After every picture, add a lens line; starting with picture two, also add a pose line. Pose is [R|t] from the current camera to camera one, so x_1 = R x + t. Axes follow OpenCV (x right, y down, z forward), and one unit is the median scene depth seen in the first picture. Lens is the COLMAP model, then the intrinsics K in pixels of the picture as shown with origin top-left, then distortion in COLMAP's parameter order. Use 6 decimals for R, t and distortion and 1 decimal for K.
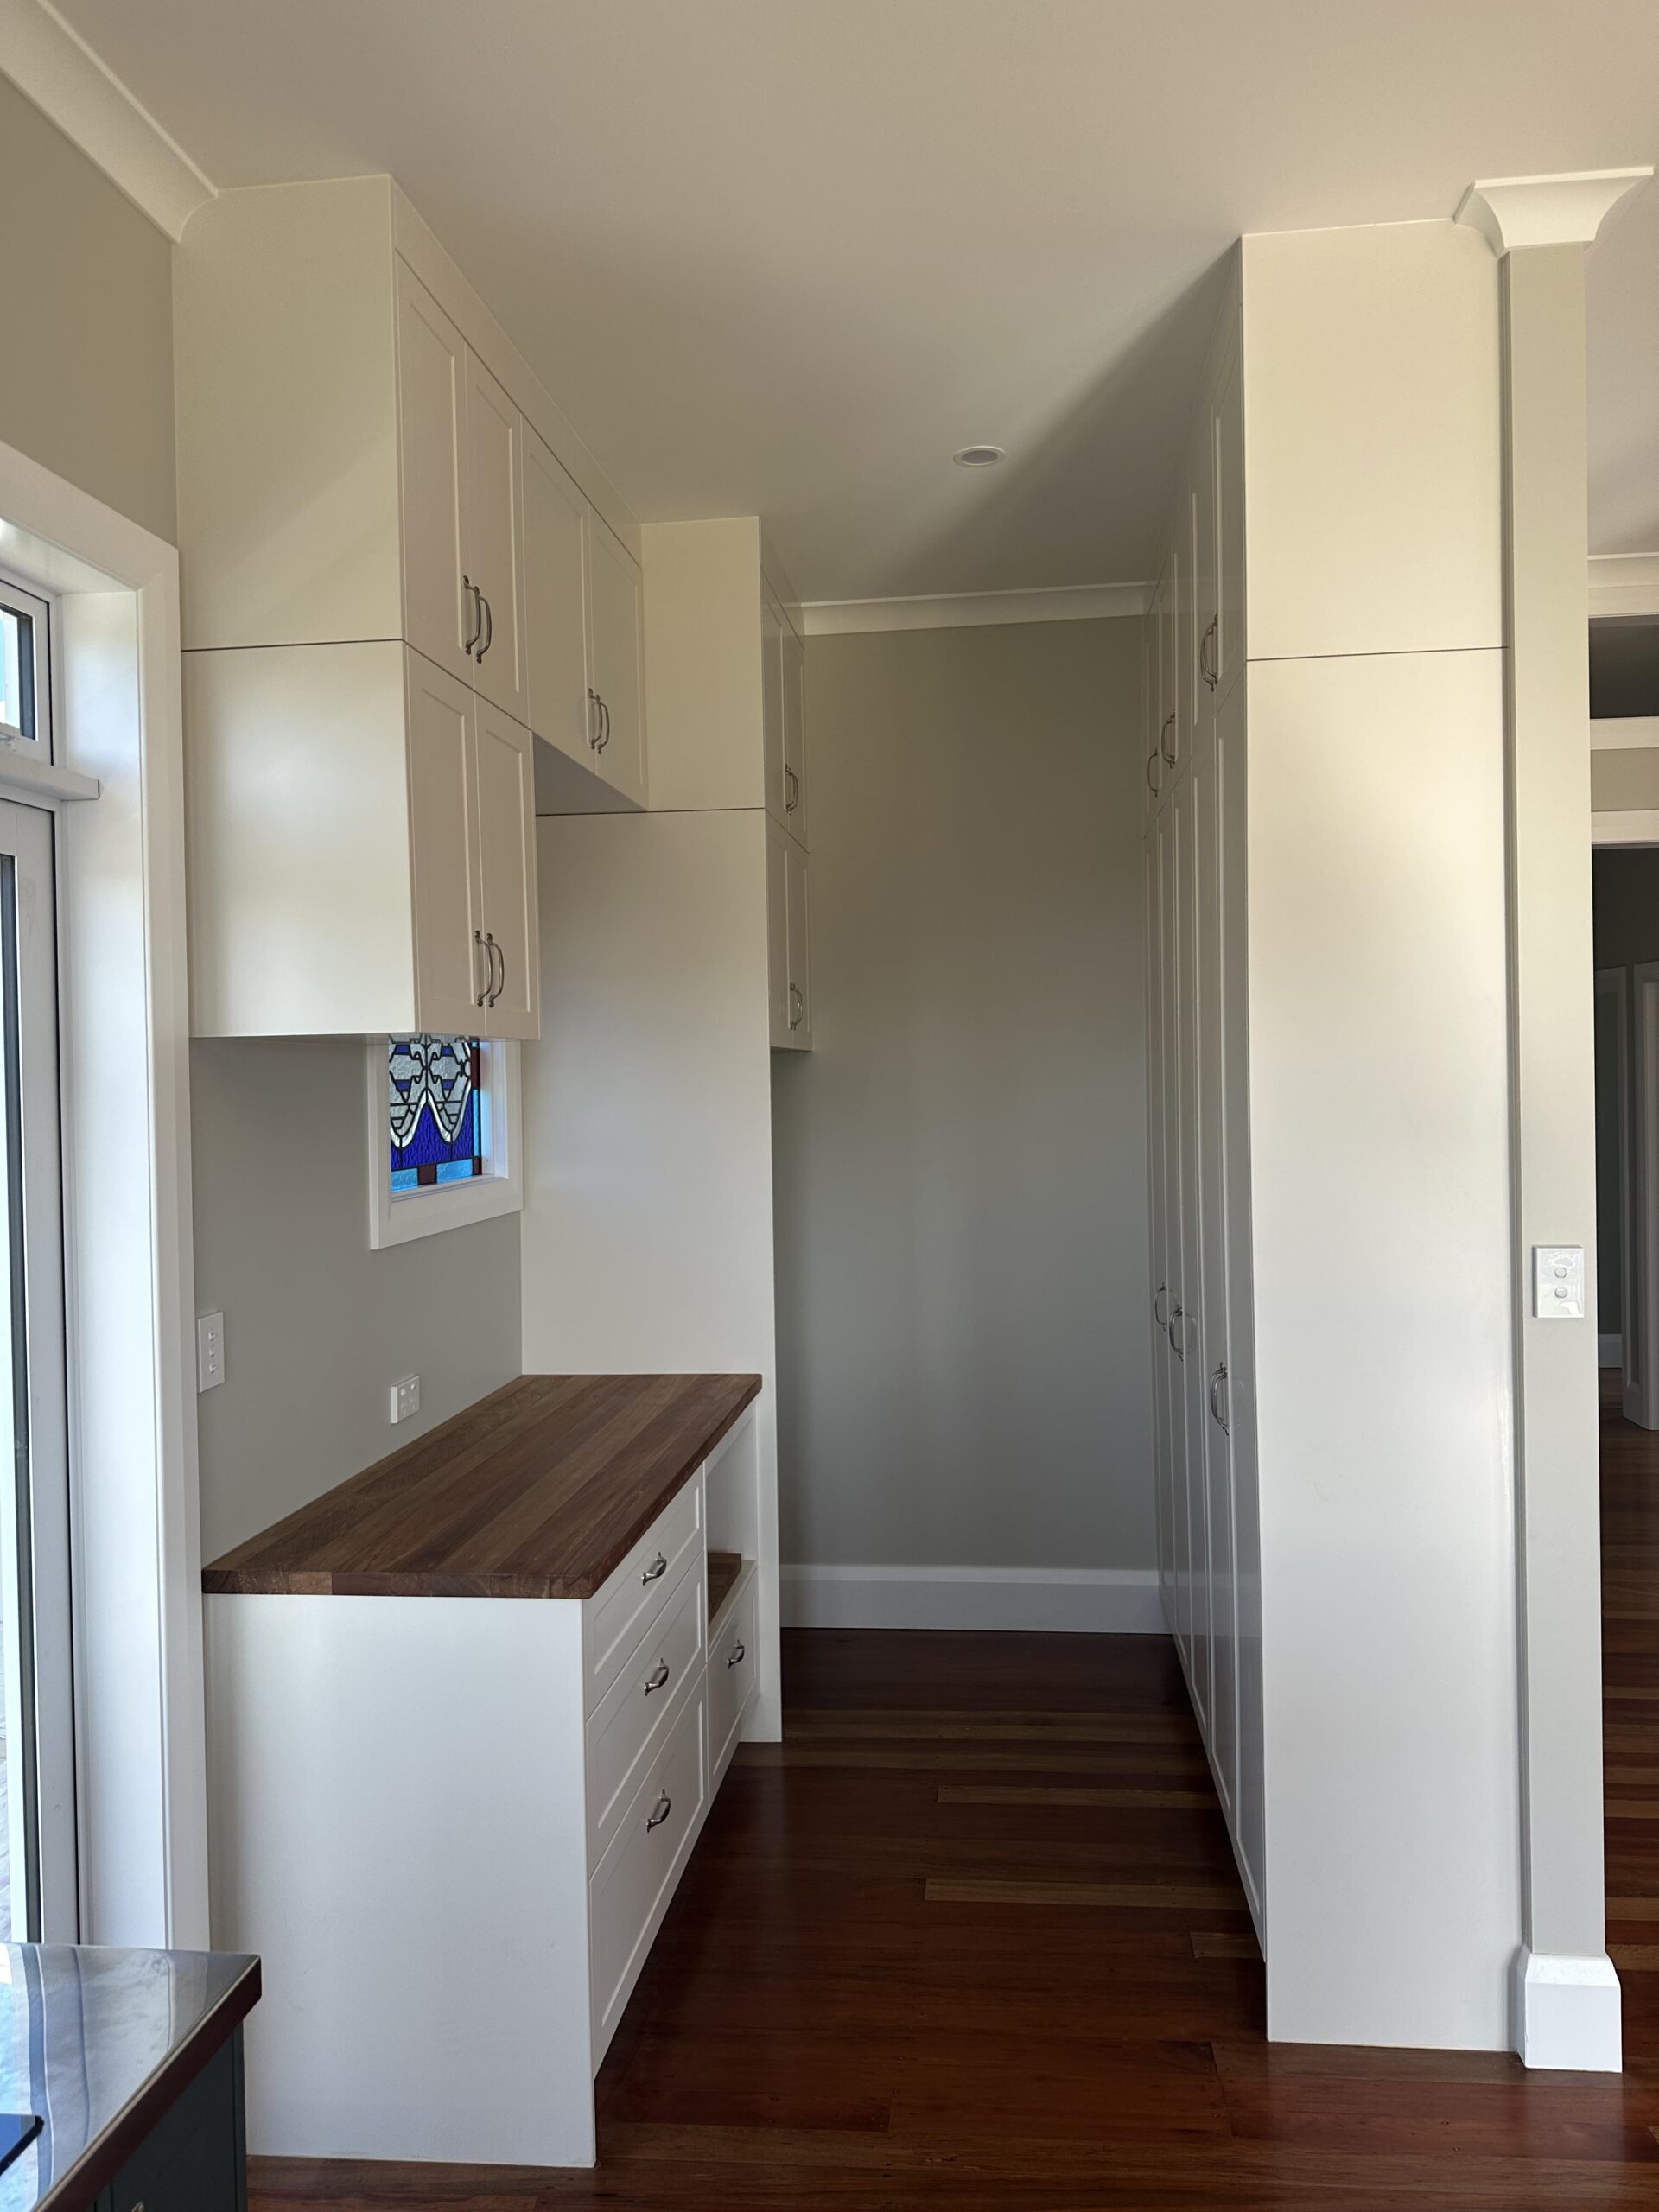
lens RADIAL K [[1547.6, 0, 821.5], [0, 1547.6, 1091.0], [0, 0, 1]] dist [0.063242, -0.072285]
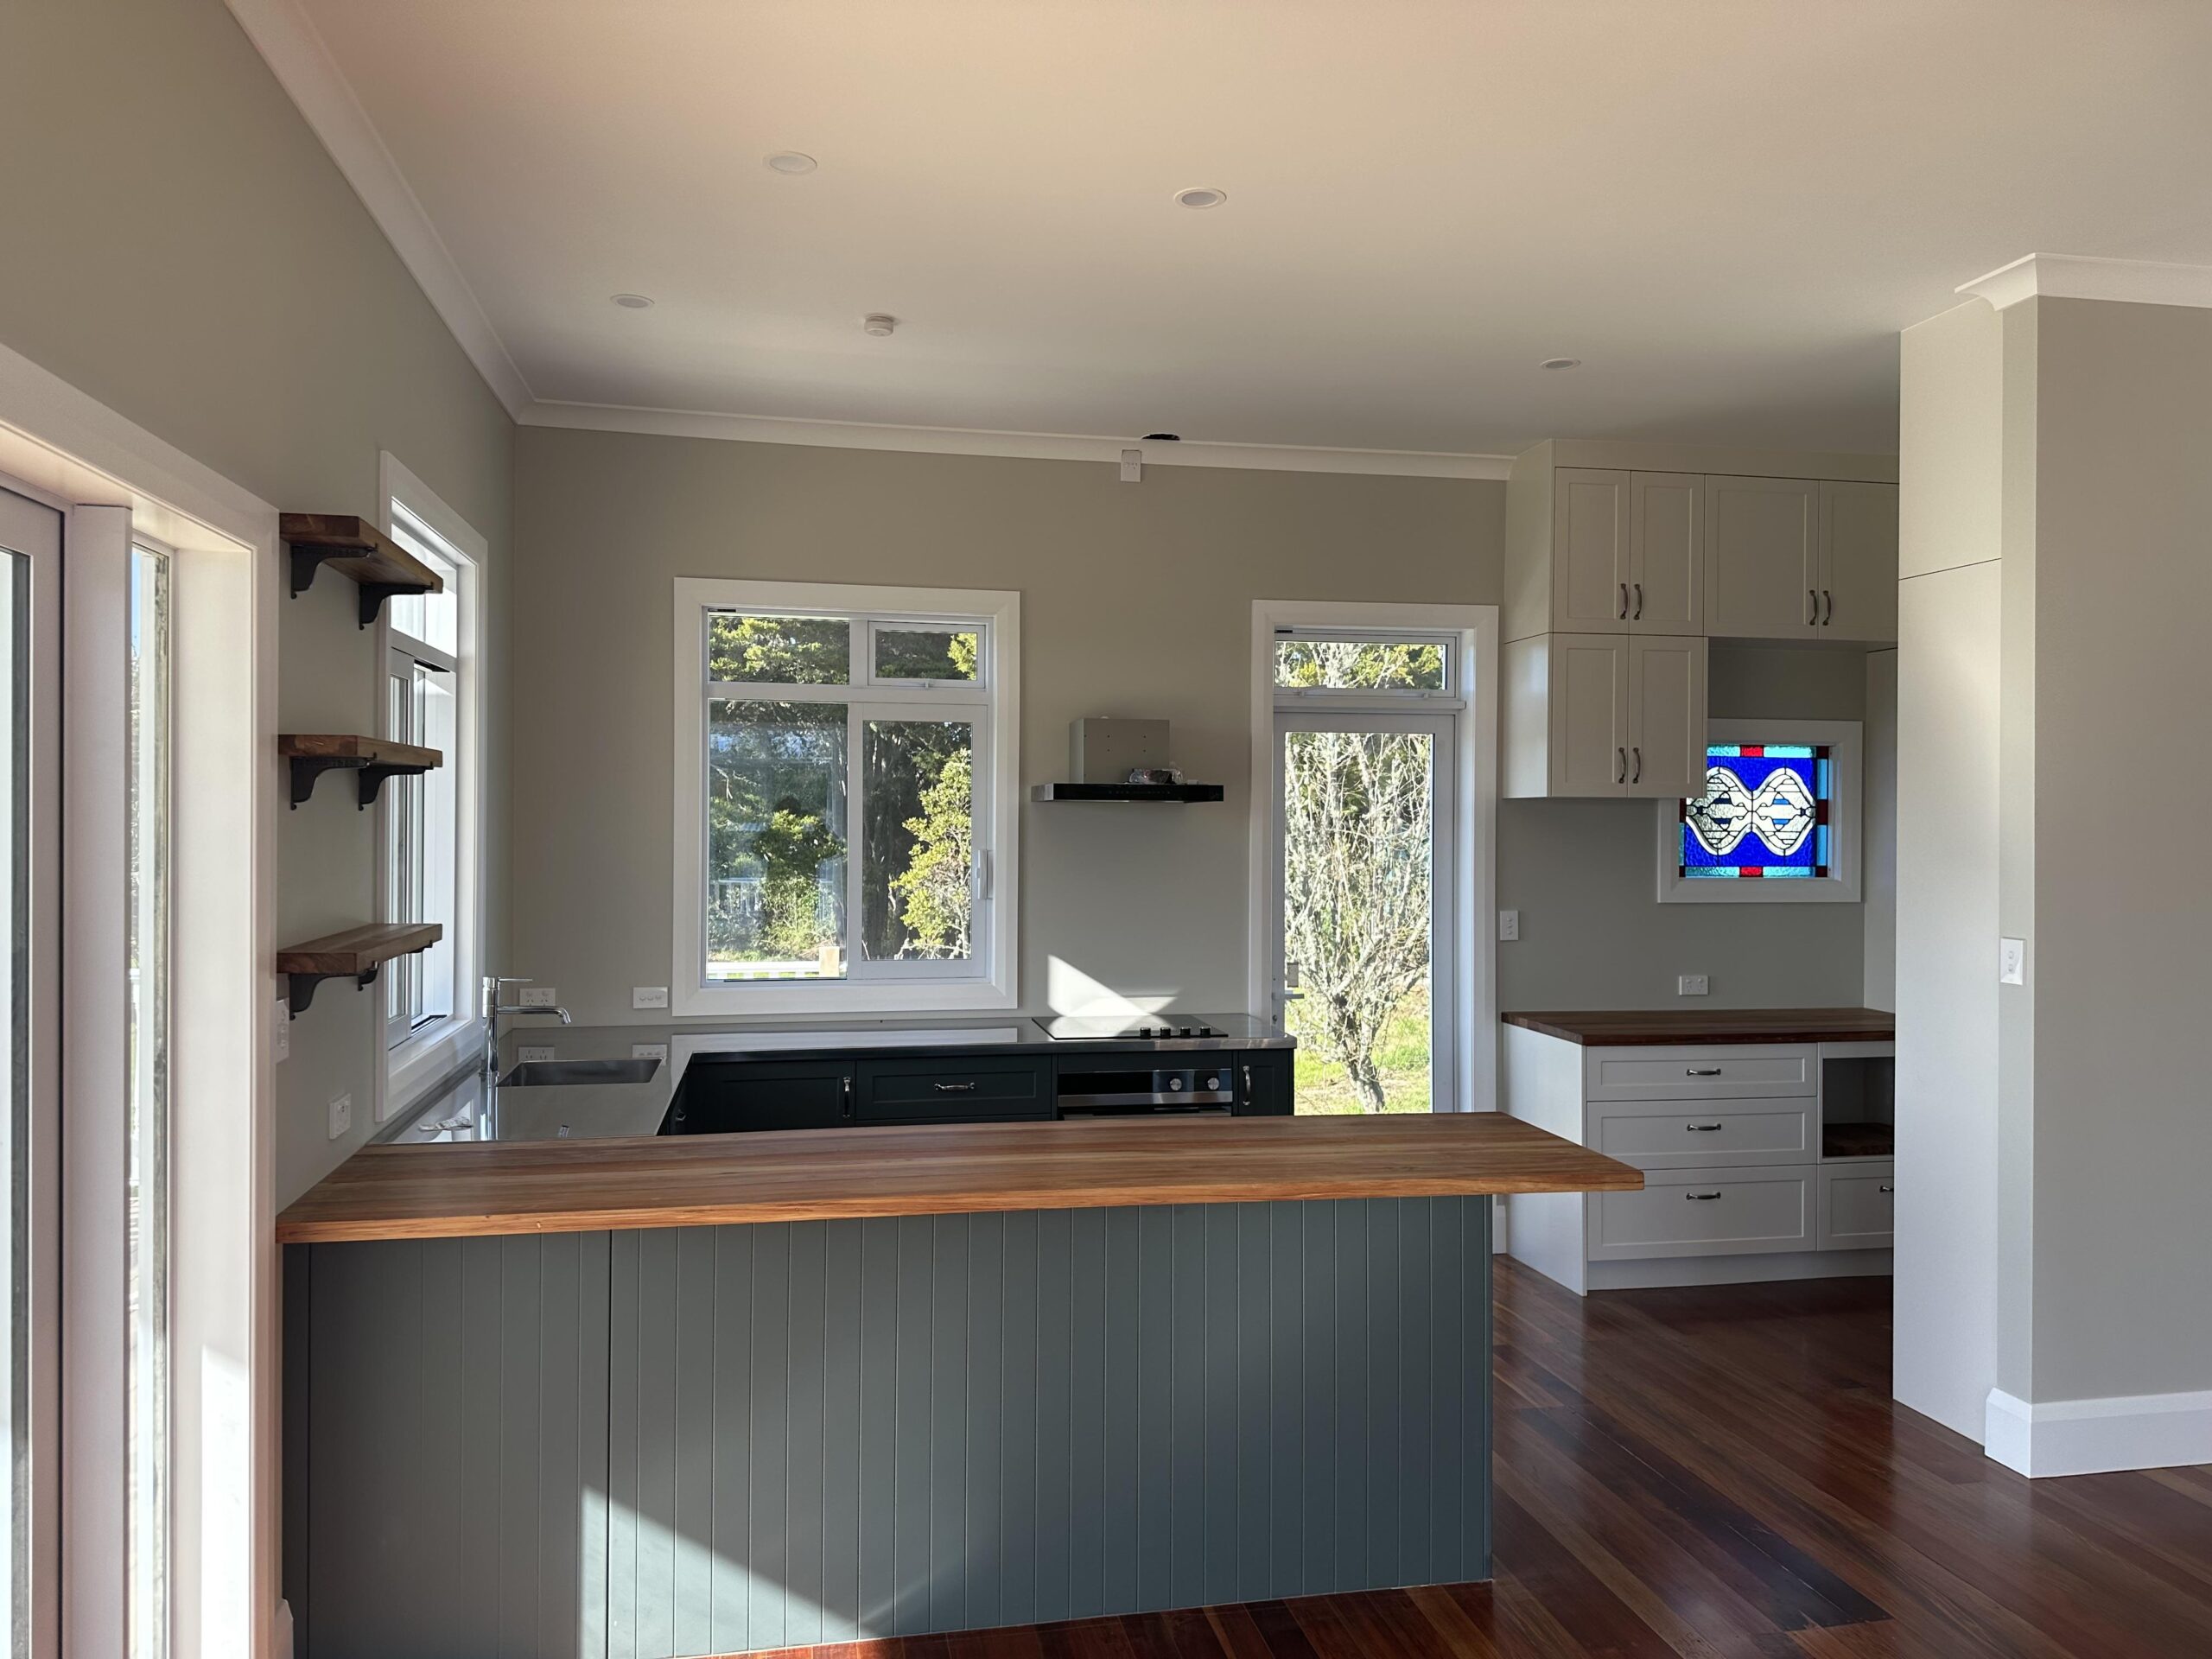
lens RADIAL K [[1547.6, 0, 1104.4], [0, 1547.6, 825.3], [0, 0, 1]] dist [0.063242, -0.072285]
pose [[0.312324, 0.025599, -0.949631, 1.741692], [-0.021372, 0.999573, 0.019916, -0.027130], [0.949735, 0.014076, 0.312738, -0.369429]]
